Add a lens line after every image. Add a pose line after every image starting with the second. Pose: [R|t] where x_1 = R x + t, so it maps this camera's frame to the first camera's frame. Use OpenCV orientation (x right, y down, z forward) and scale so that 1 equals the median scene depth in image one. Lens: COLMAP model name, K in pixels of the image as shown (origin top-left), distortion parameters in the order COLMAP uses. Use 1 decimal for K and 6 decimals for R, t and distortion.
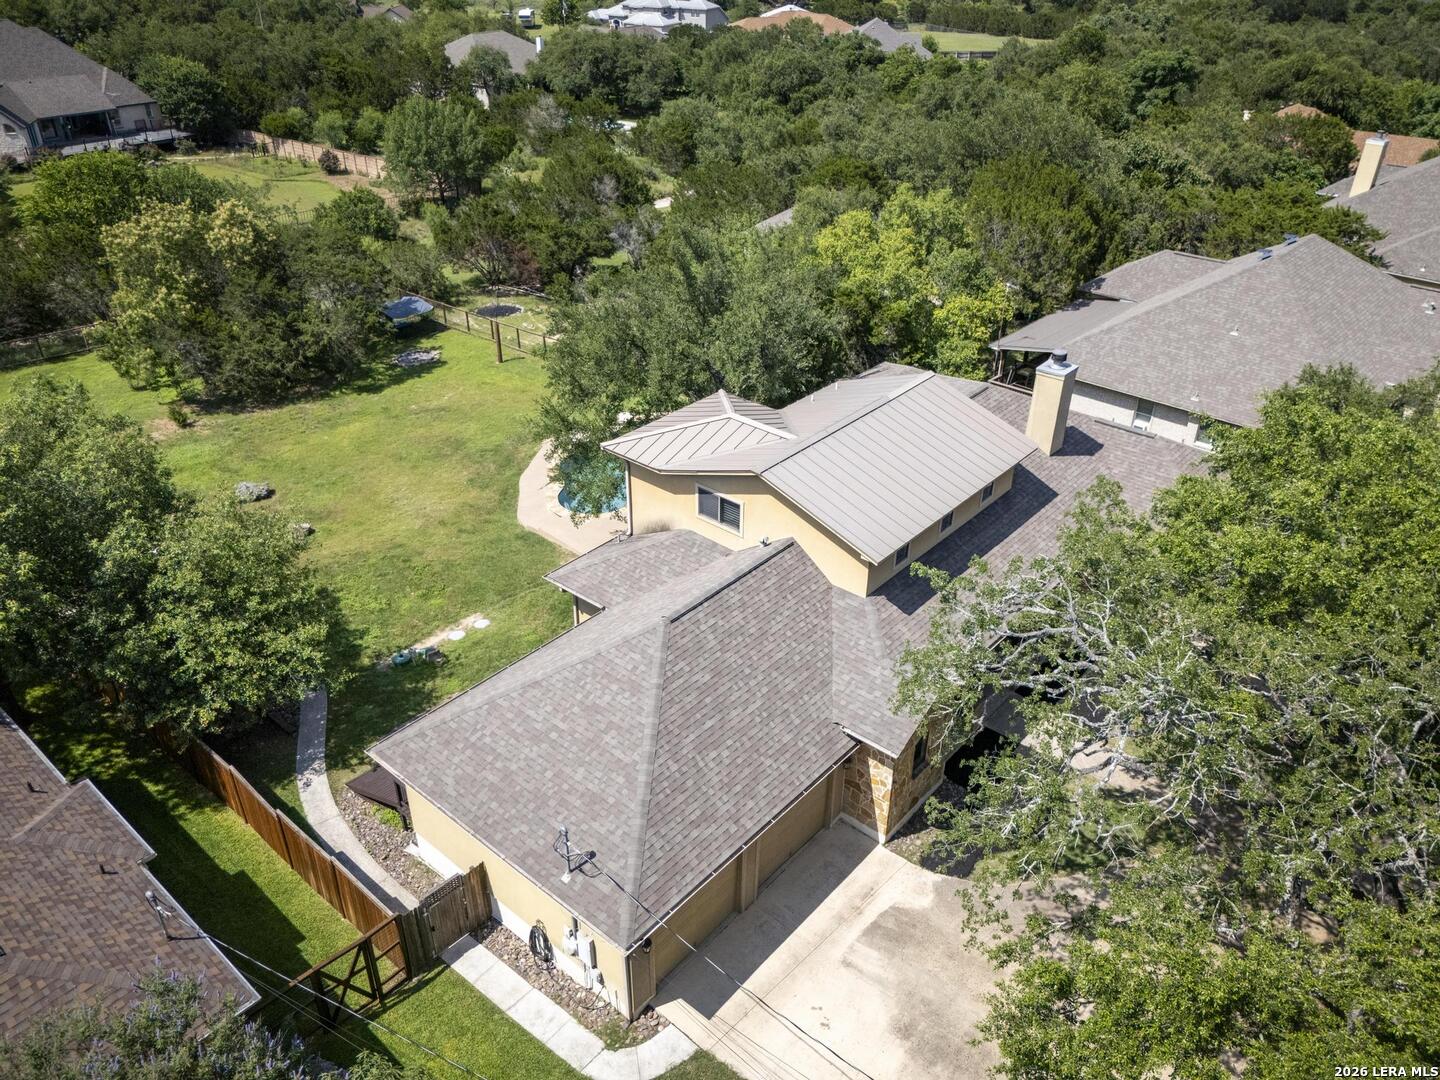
lens RADIAL K [[1066.4, 0, 718.4], [0, 1066.4, 533.9], [0, 0, 1]] dist [0.041298, -0.019761]
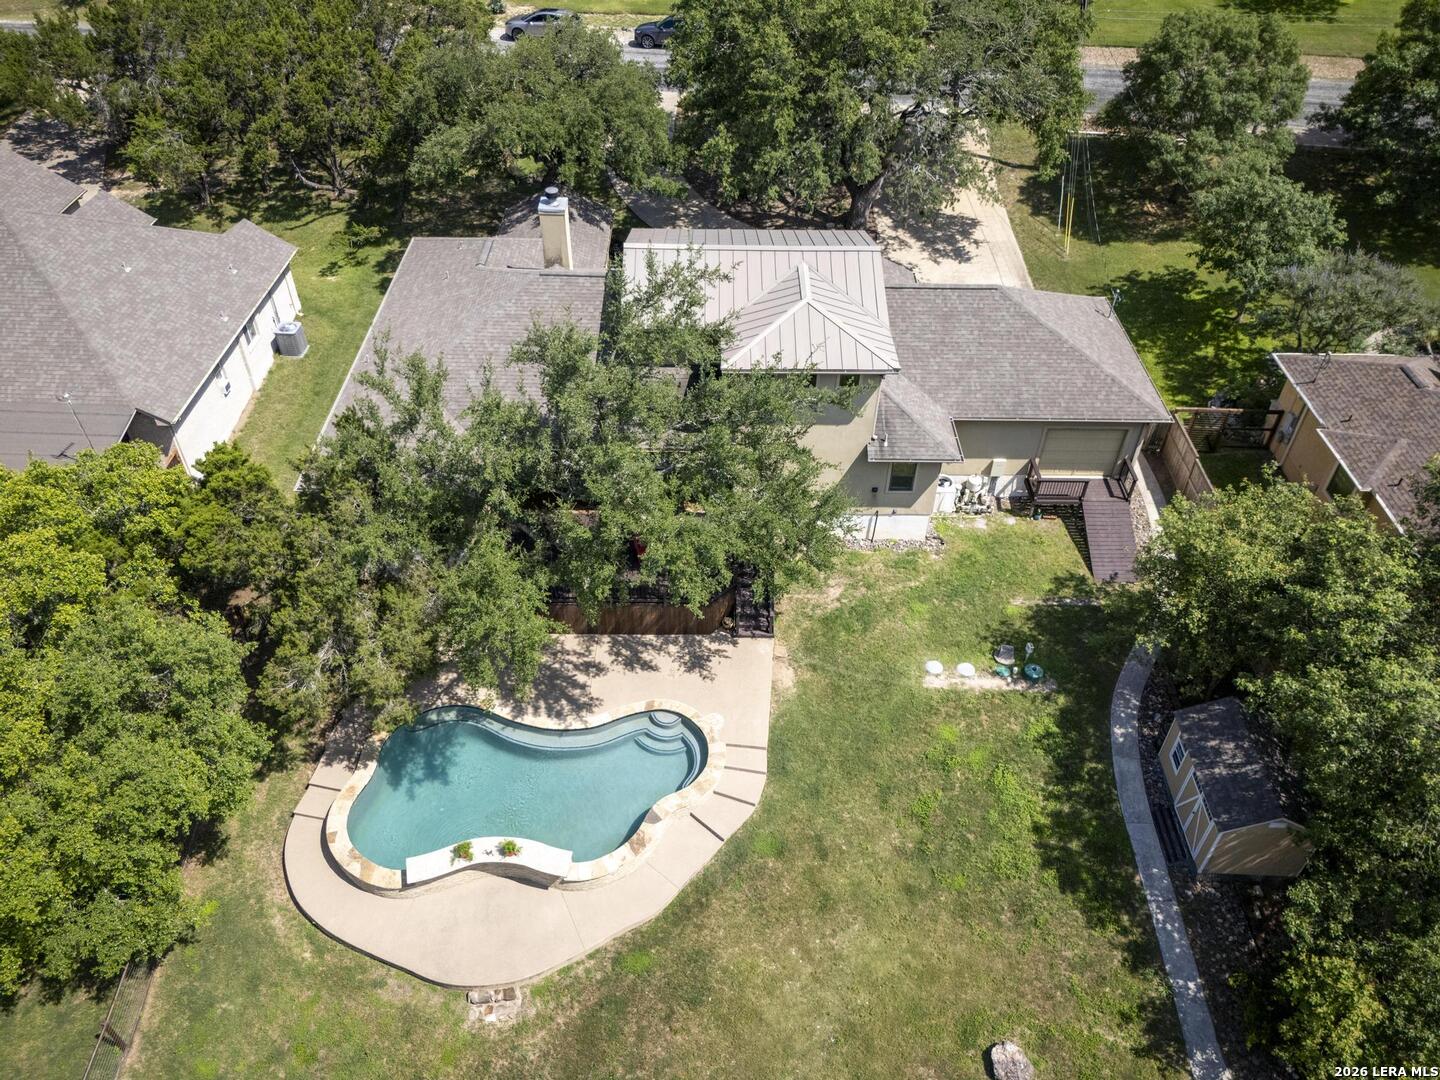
lens RADIAL K [[1066.4, 0, 718.4], [0, 1066.4, 533.9], [0, 0, 1]] dist [0.041298, -0.019761]
pose [[-0.652368, -0.510869, 0.559846, -0.594878], [0.371441, 0.428376, 0.823727, -0.847209], [-0.660641, 0.745323, -0.089701, 1.194634]]
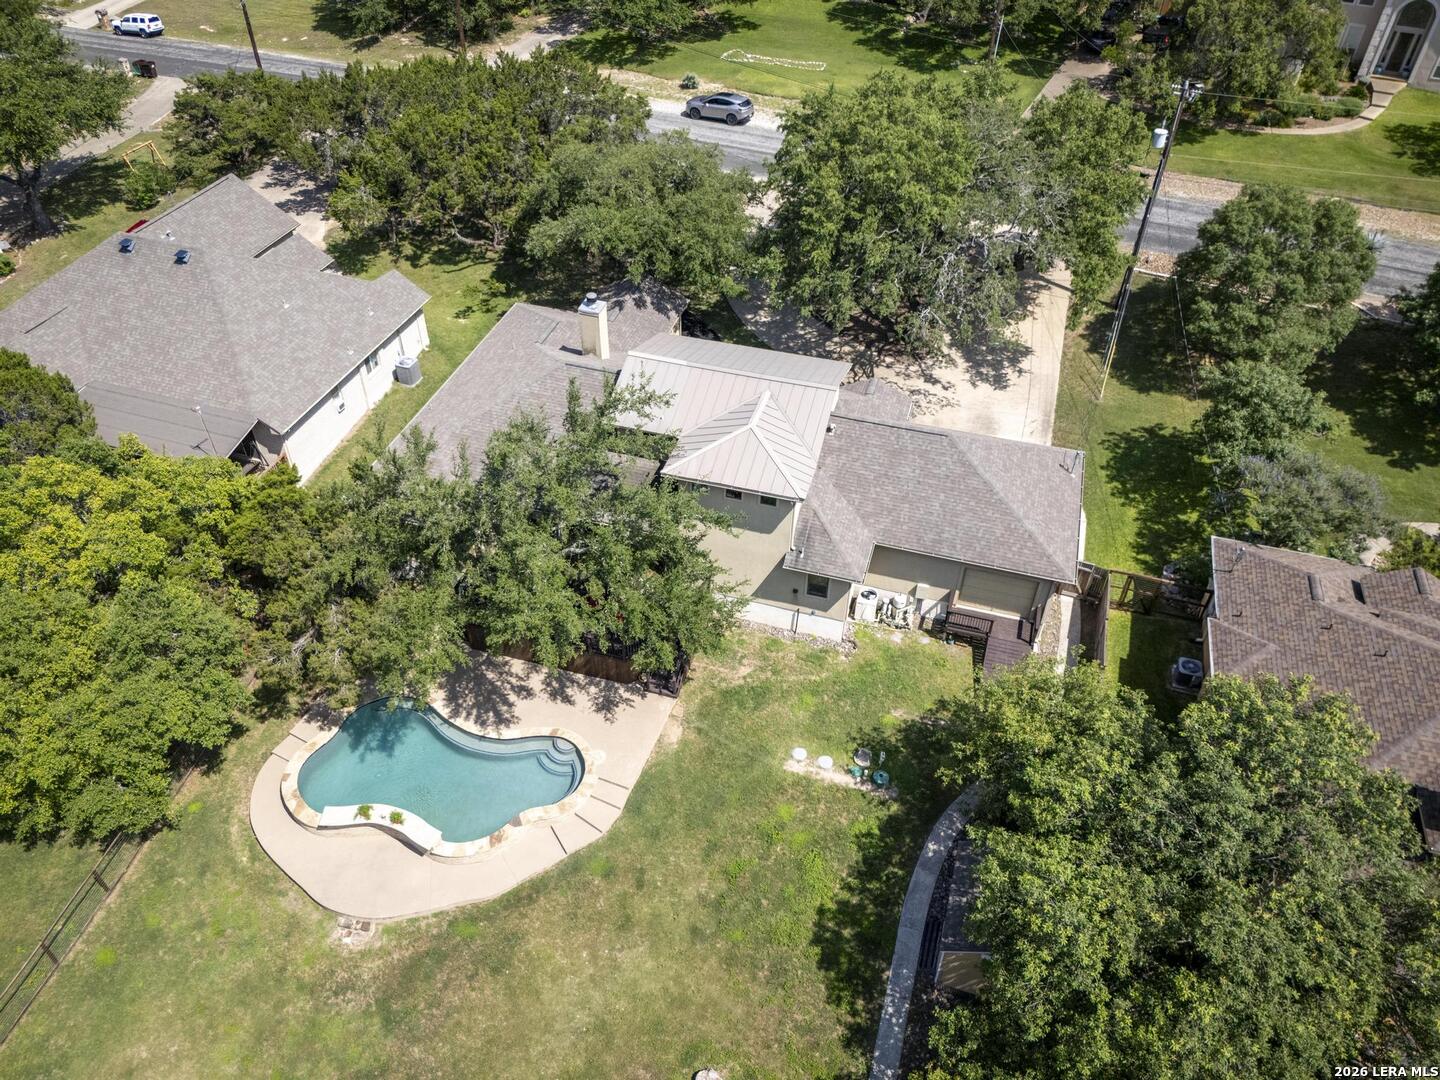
lens RADIAL K [[1066.4, 0, 718.4], [0, 1066.4, 533.9], [0, 0, 1]] dist [0.041298, -0.019761]
pose [[-0.411164, -0.609195, 0.678104, -0.831885], [0.452083, 0.509687, 0.732011, -0.905620], [-0.791558, 0.607536, 0.065842, 0.916802]]
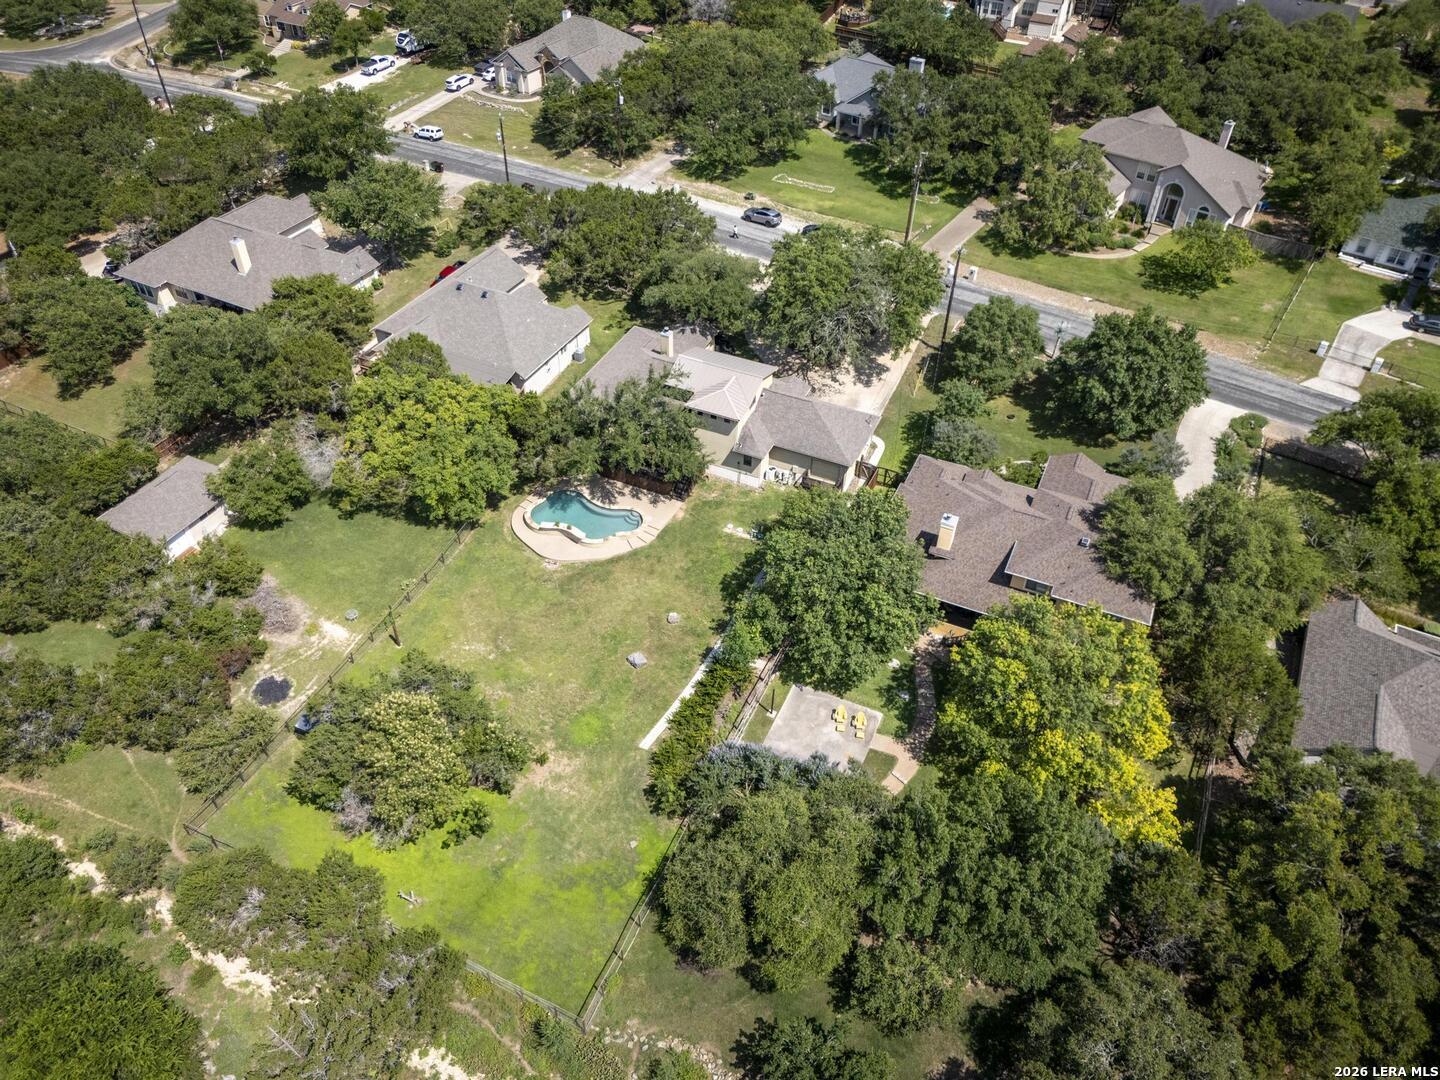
lens RADIAL K [[1055.1, 0, 718.4], [0, 1055.1, 545.9], [0, 0, 1]] dist [0.058124, -0.042305]
pose [[-0.284088, -0.650862, 0.704040, -2.190887], [0.471292, 0.544669, 0.693700, -1.797599], [-0.834972, 0.528881, 0.152012, 0.702681]]
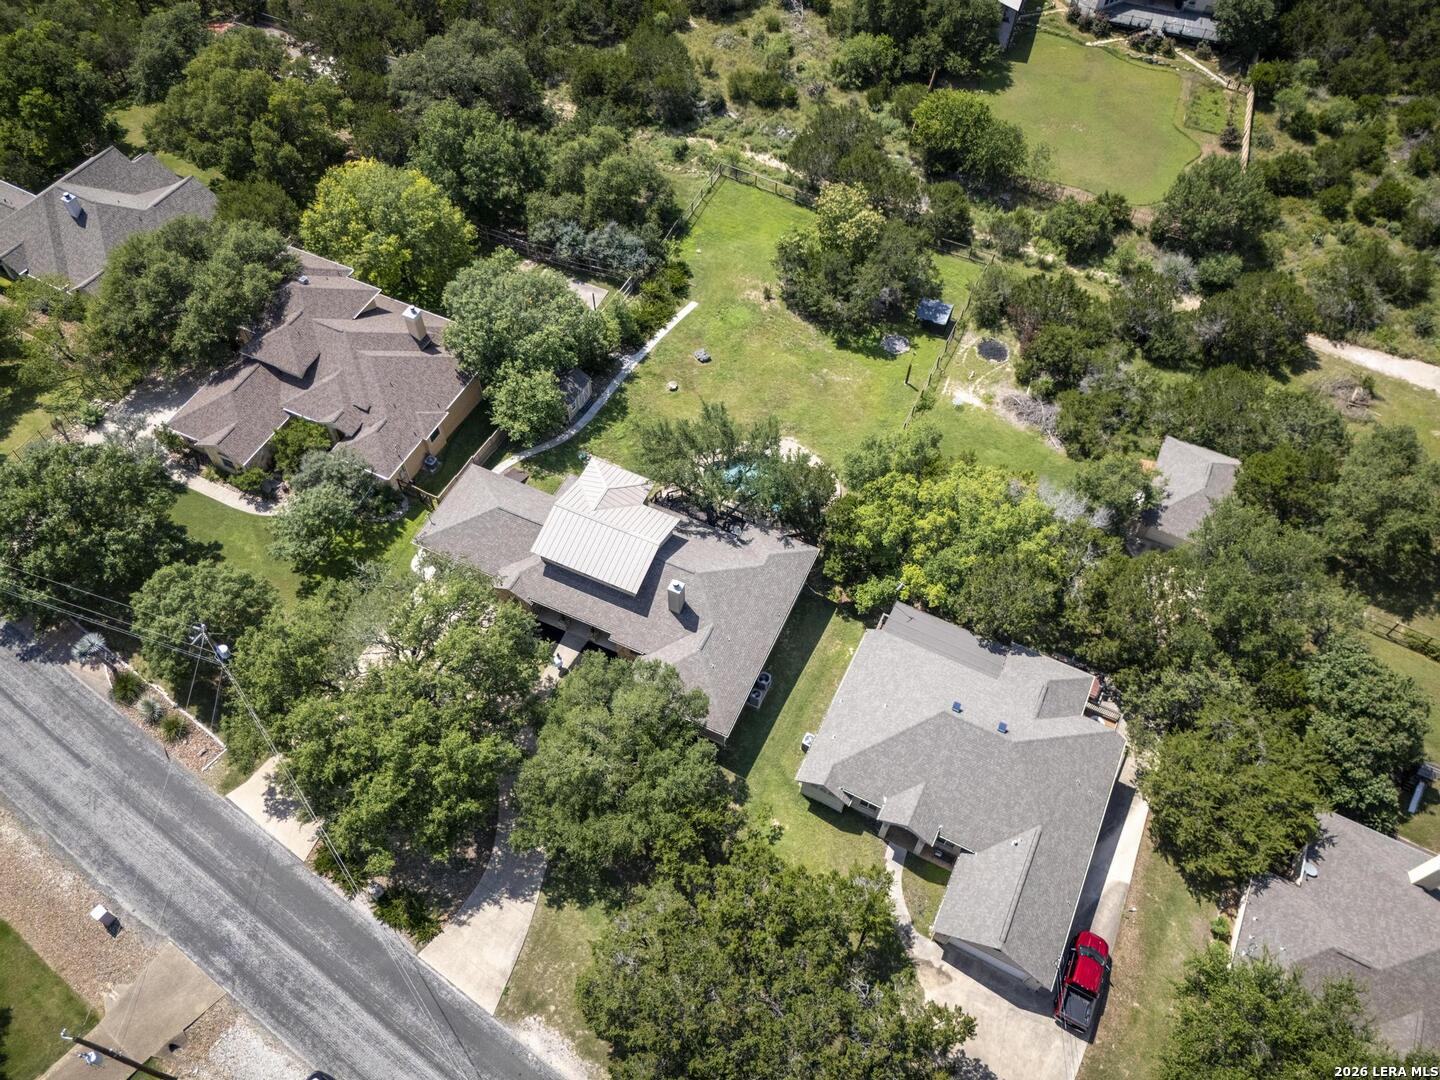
lens RADIAL K [[1055.1, 0, 718.4], [0, 1055.1, 545.9], [0, 0, 1]] dist [0.058124, -0.042305]
pose [[0.274771, 0.791419, -0.546037, 1.427527], [-0.503352, 0.602259, 0.619613, -1.565777], [0.819230, 0.104597, 0.563846, -0.185259]]
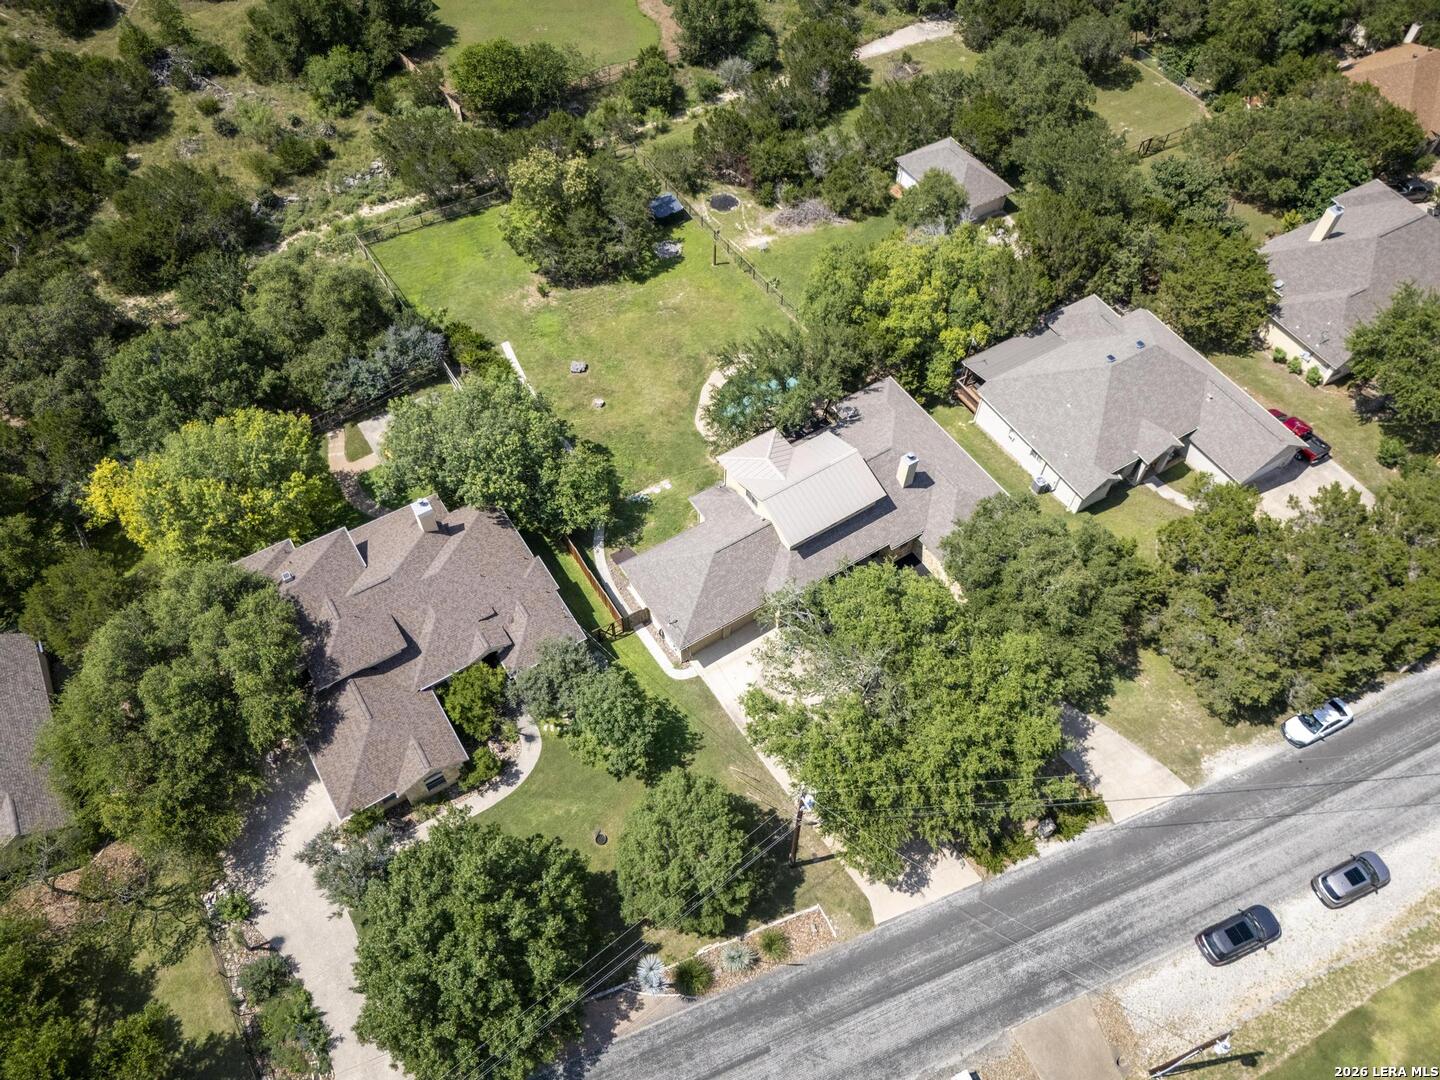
lens RADIAL K [[1035.3, 0, 719.5], [0, 1035.3, 559.4], [0, 0, 1]] dist [0.037016, -0.003640]
pose [[0.959003, 0.240348, -0.150153, 0.296722], [-0.152525, 0.884292, 0.441321, -0.868858], [0.238849, -0.400326, 0.884698, -1.168708]]
